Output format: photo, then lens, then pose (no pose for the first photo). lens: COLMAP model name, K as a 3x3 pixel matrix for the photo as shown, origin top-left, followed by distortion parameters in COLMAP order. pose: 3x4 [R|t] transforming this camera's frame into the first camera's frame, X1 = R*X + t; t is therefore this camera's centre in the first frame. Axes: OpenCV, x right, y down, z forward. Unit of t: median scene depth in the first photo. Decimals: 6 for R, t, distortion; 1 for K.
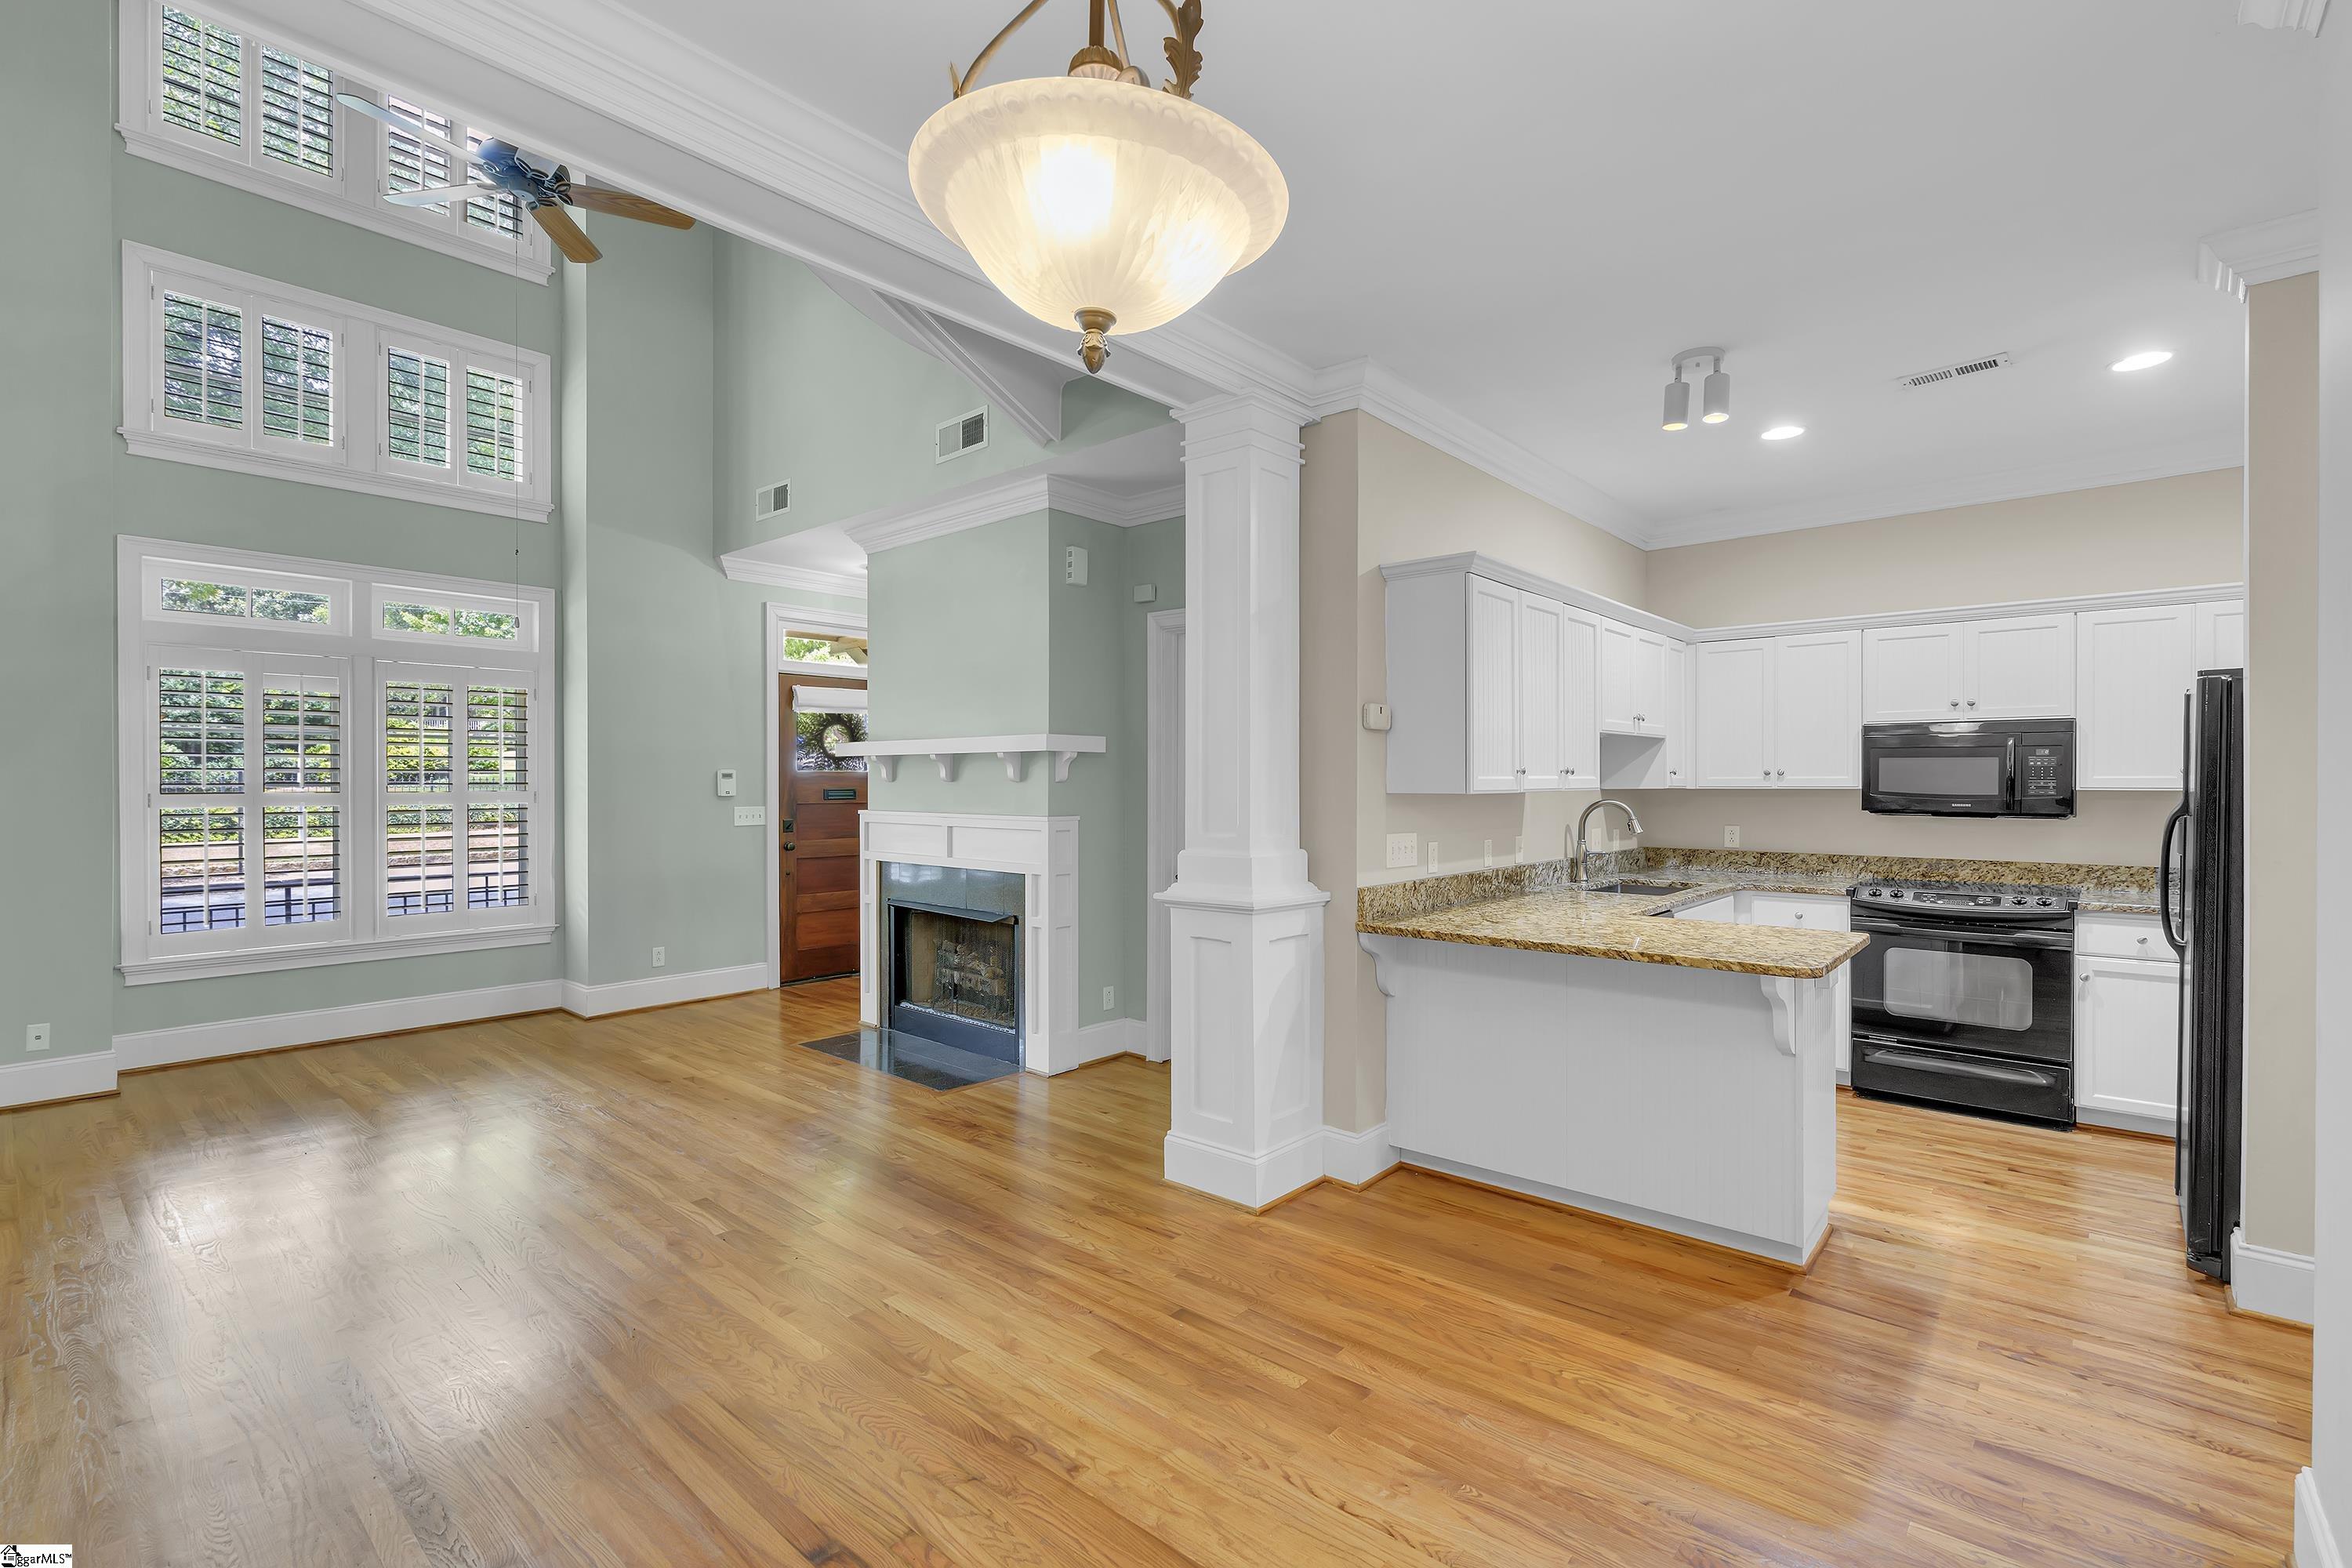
lens RADIAL K [[1057.0, 0, 1178.7], [0, 1057.0, 786.2], [0, 0, 1]] dist [-0.002446, 0.000260]
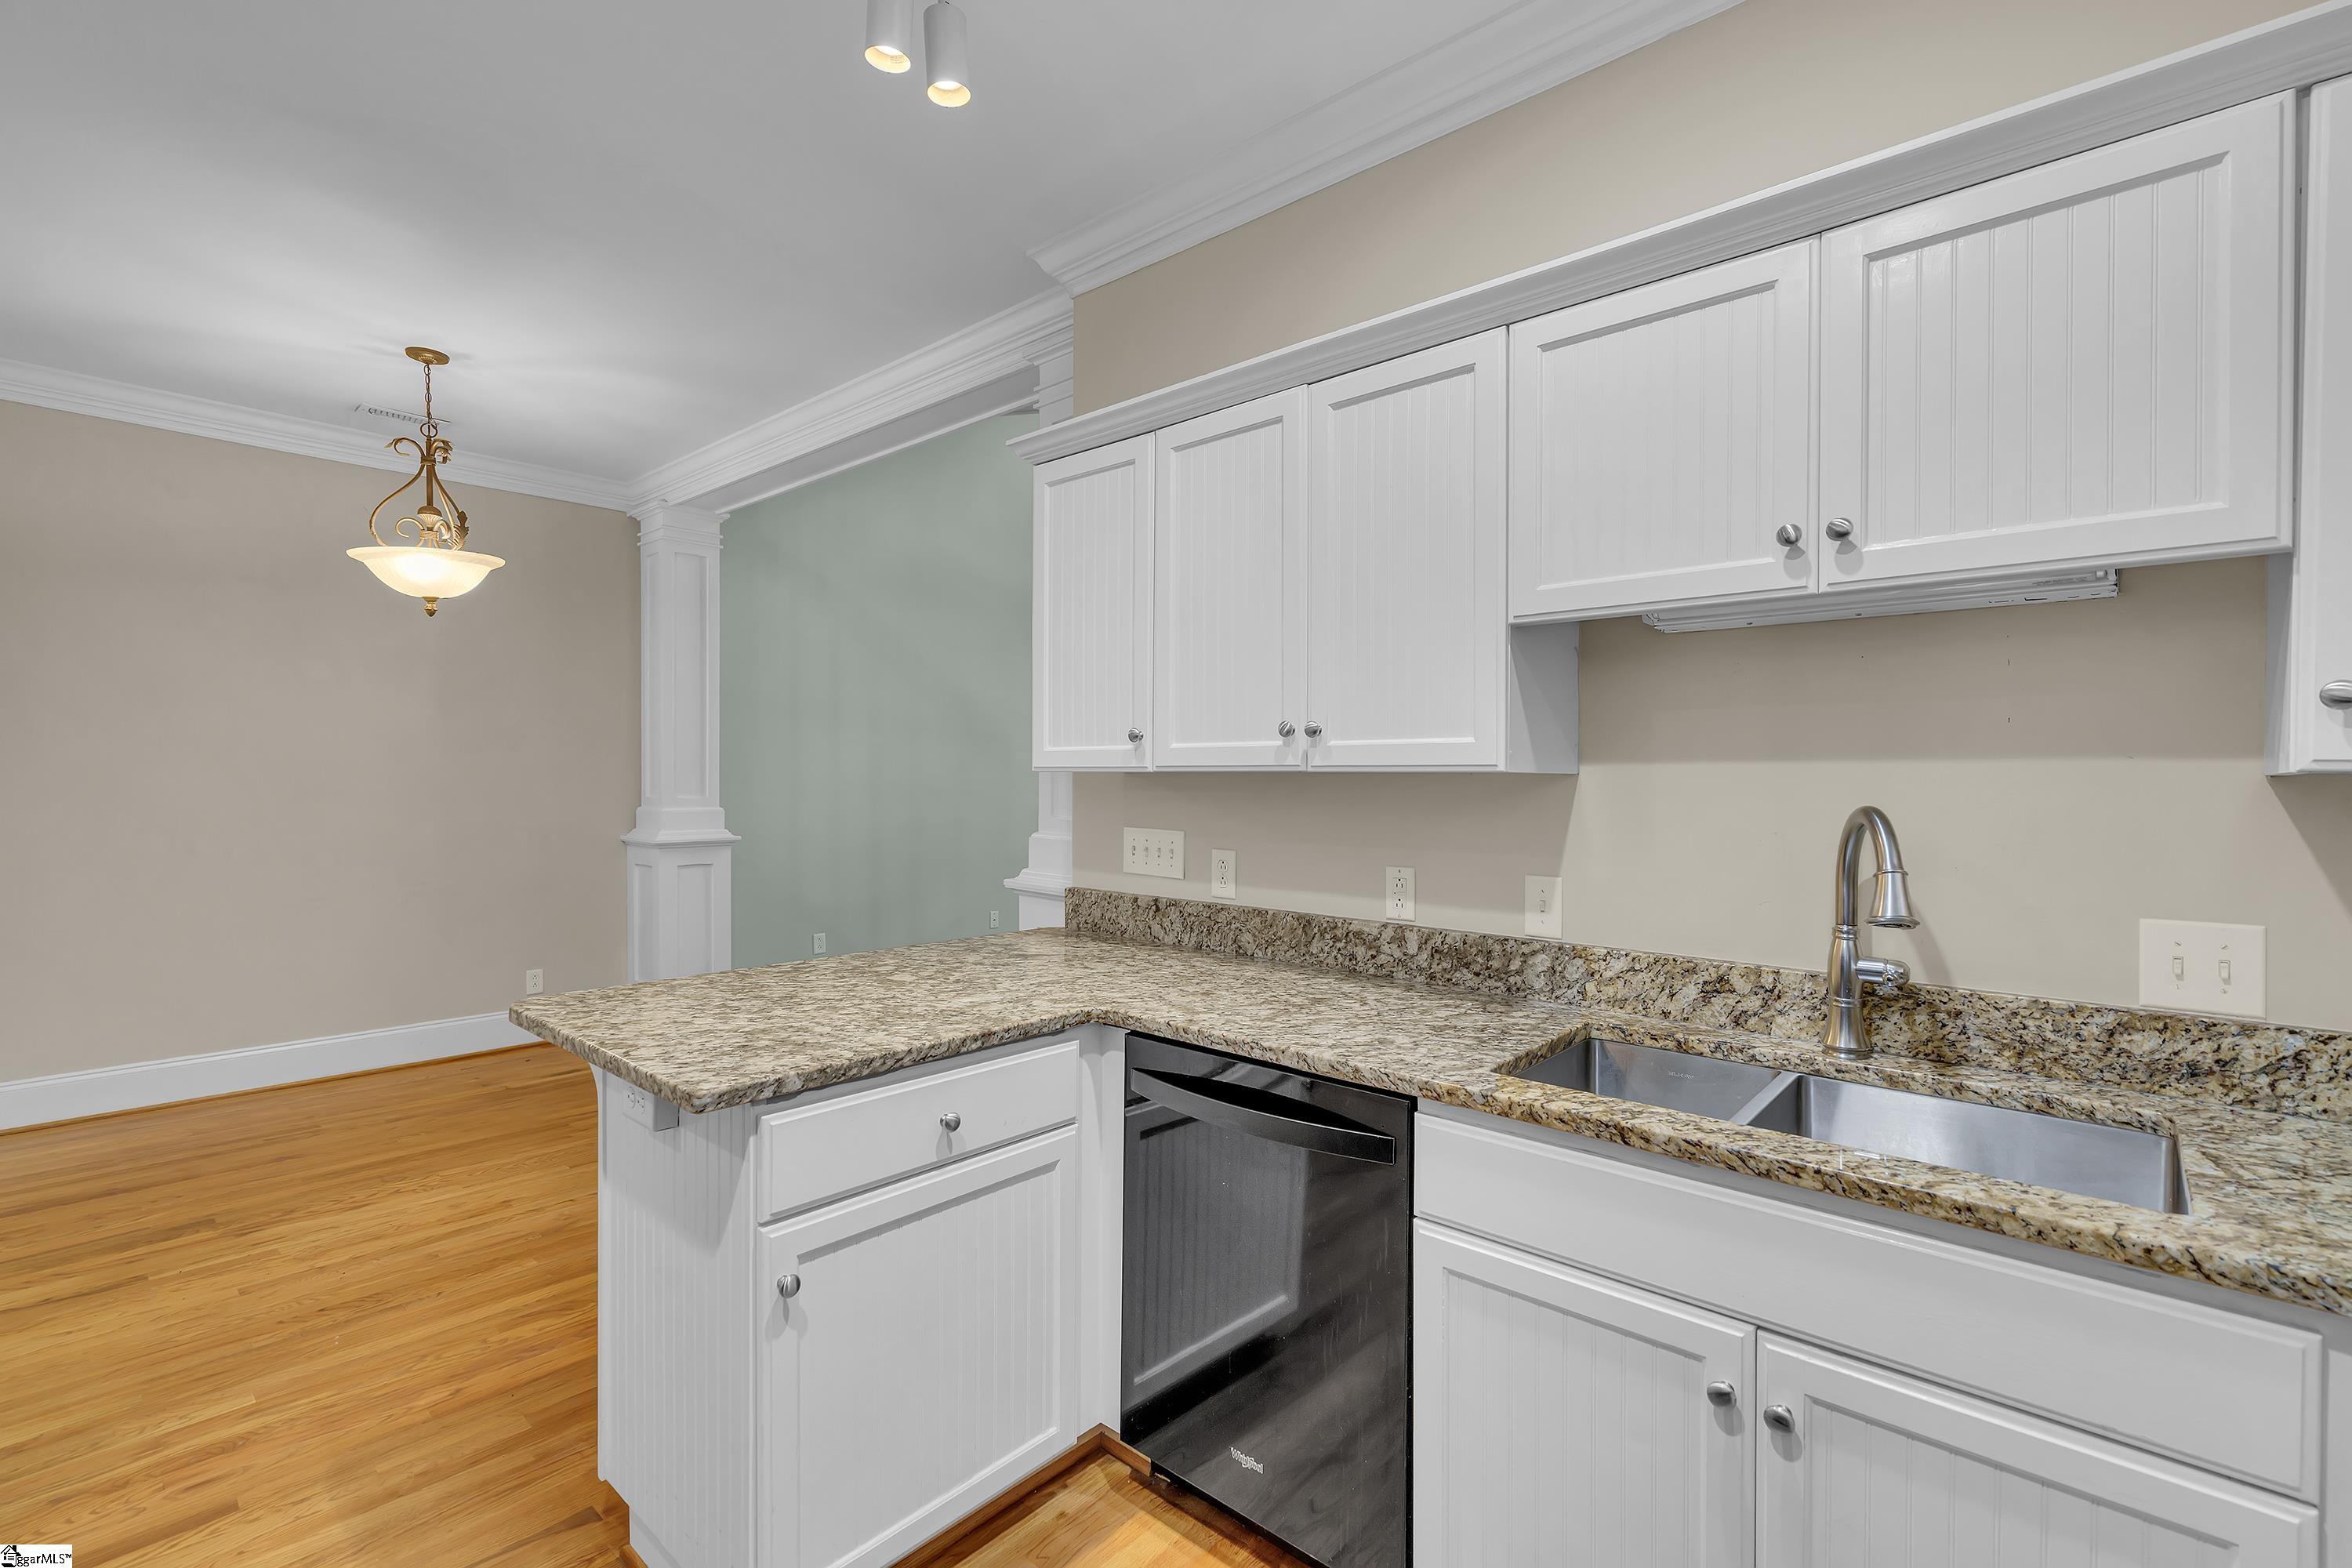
lens RADIAL K [[1057.0, 0, 1178.7], [0, 1057.0, 786.2], [0, 0, 1]] dist [-0.002446, 0.000260]
pose [[-0.019553, 0.012444, -0.999731, 0.758955], [-0.008140, 0.999887, 0.012605, 0.005604], [0.999776, 0.008385, -0.019450, 0.847439]]
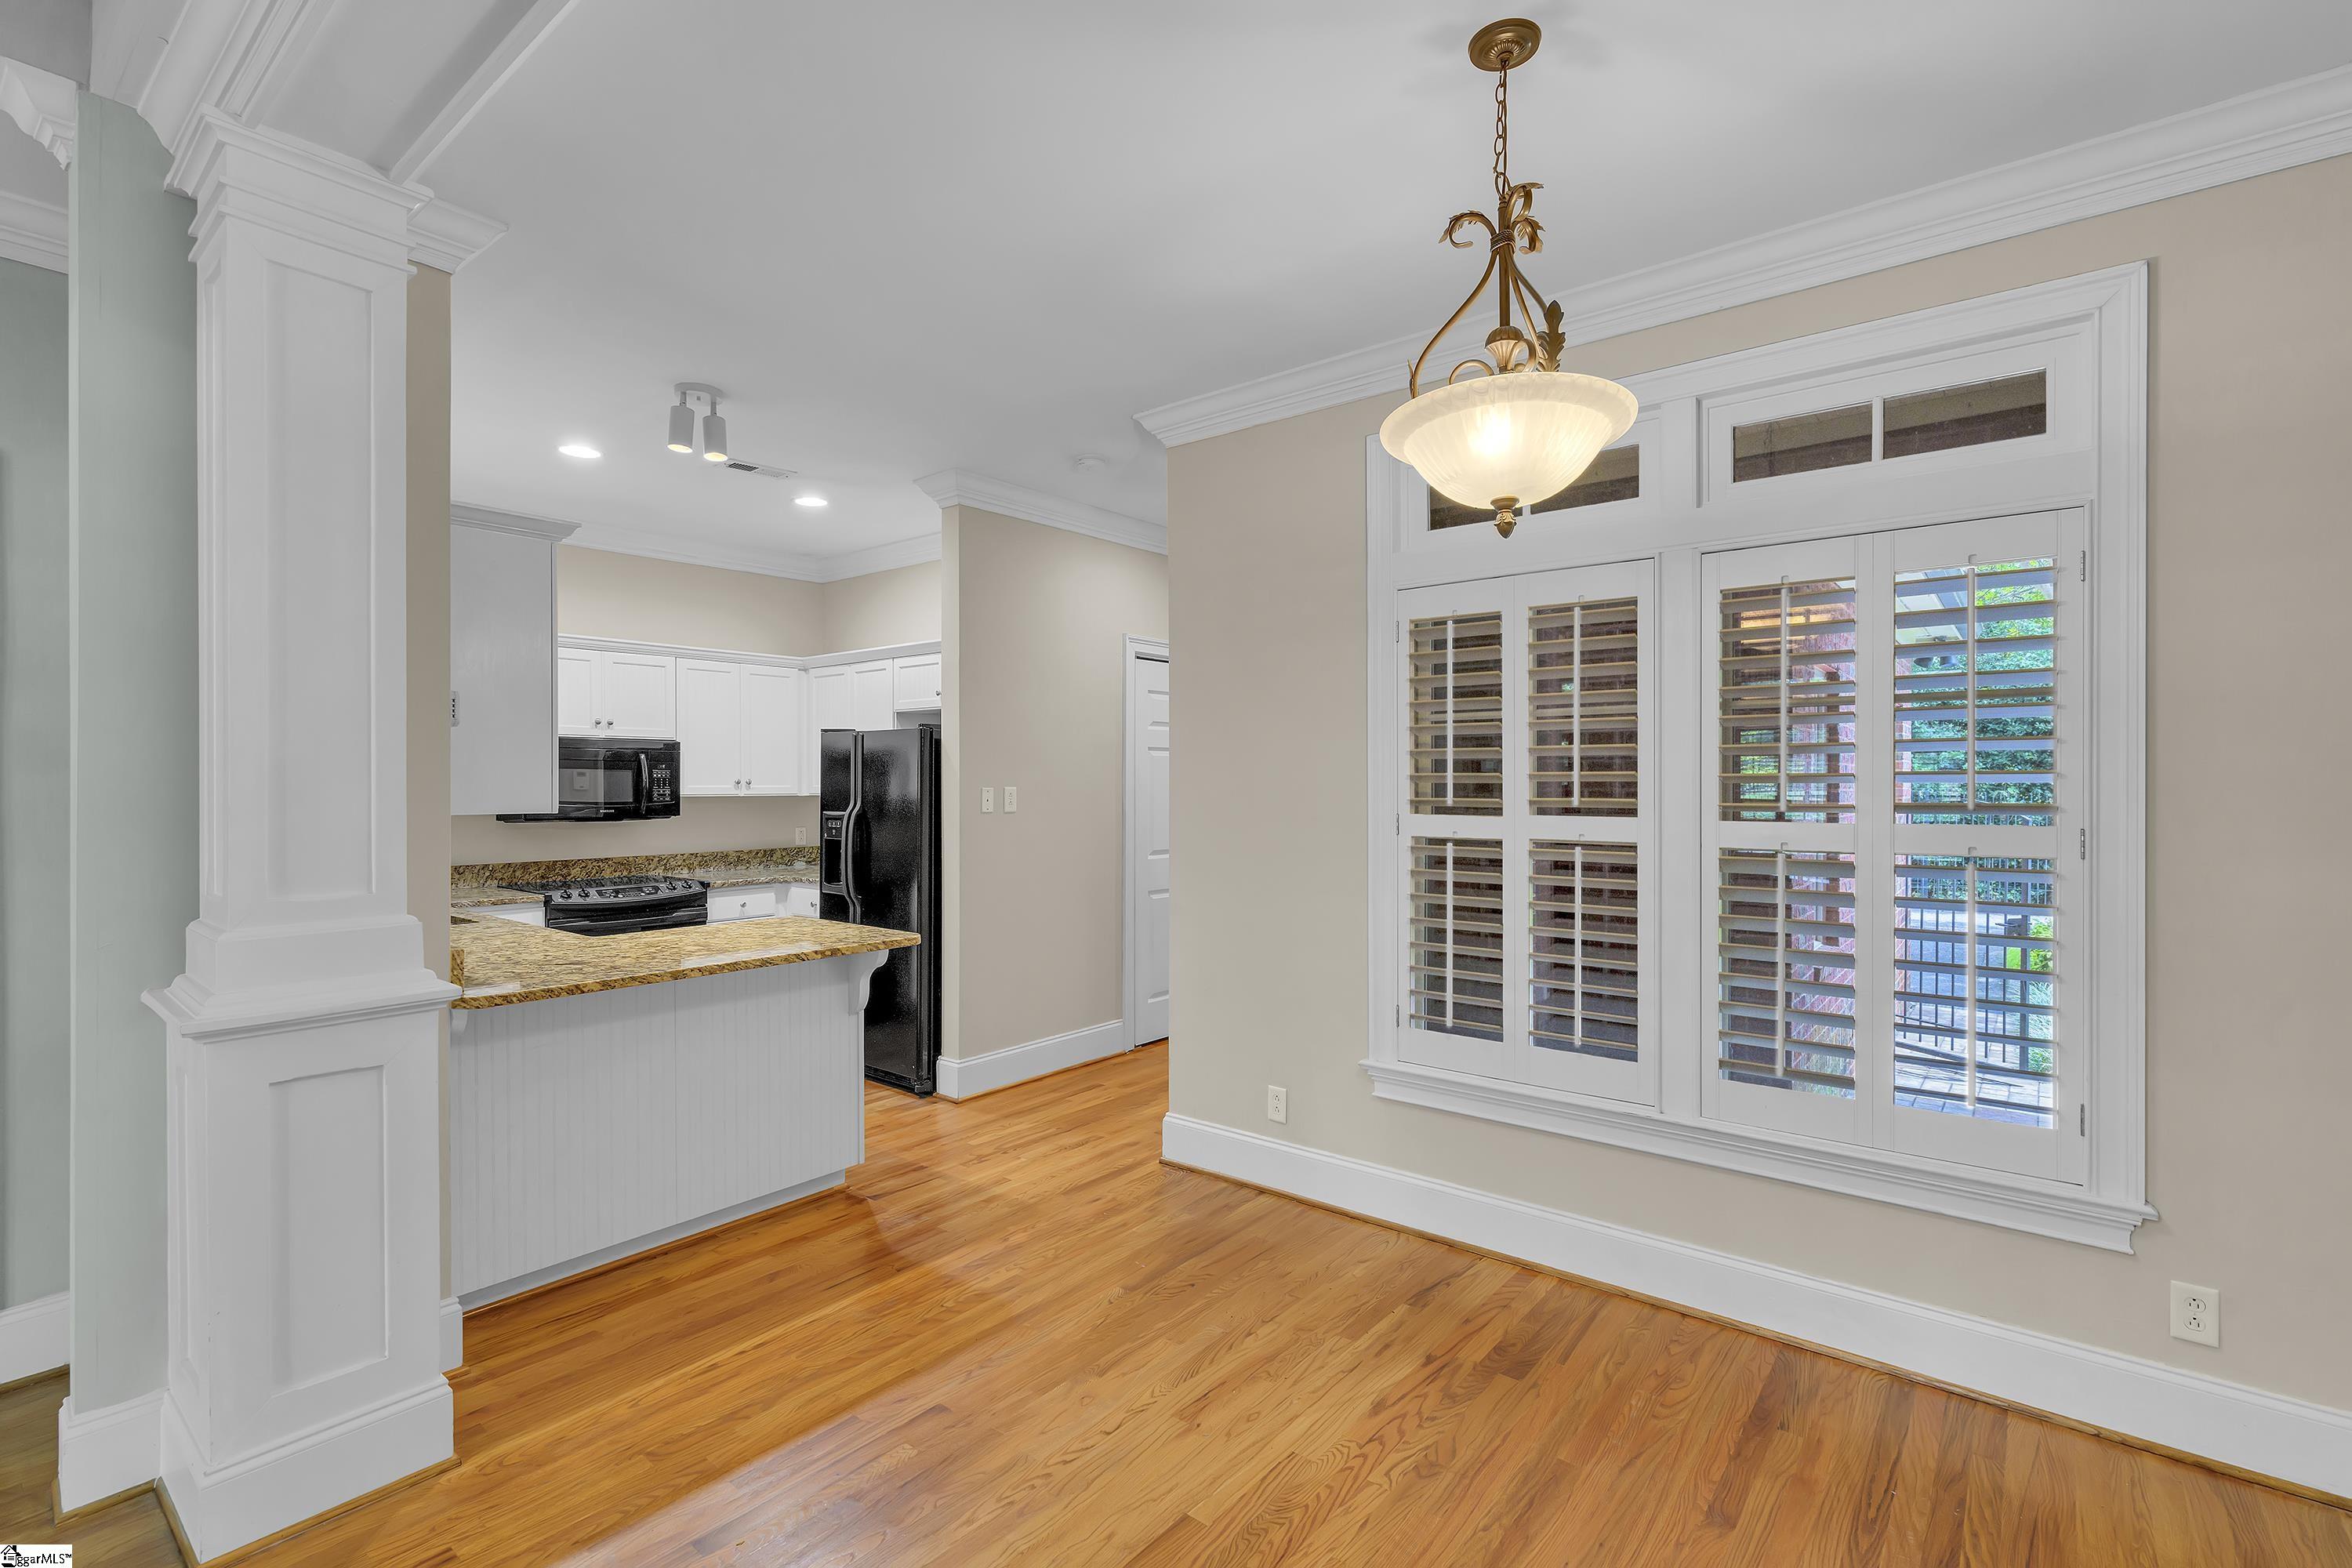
lens RADIAL K [[1057.0, 0, 1178.7], [0, 1057.0, 786.2], [0, 0, 1]] dist [-0.002446, 0.000260]
pose [[-0.033558, -0.004394, 0.999427, -0.426931], [0.004720, 0.999978, 0.004555, -0.011357], [-0.999426, 0.004870, -0.033537, 0.412797]]
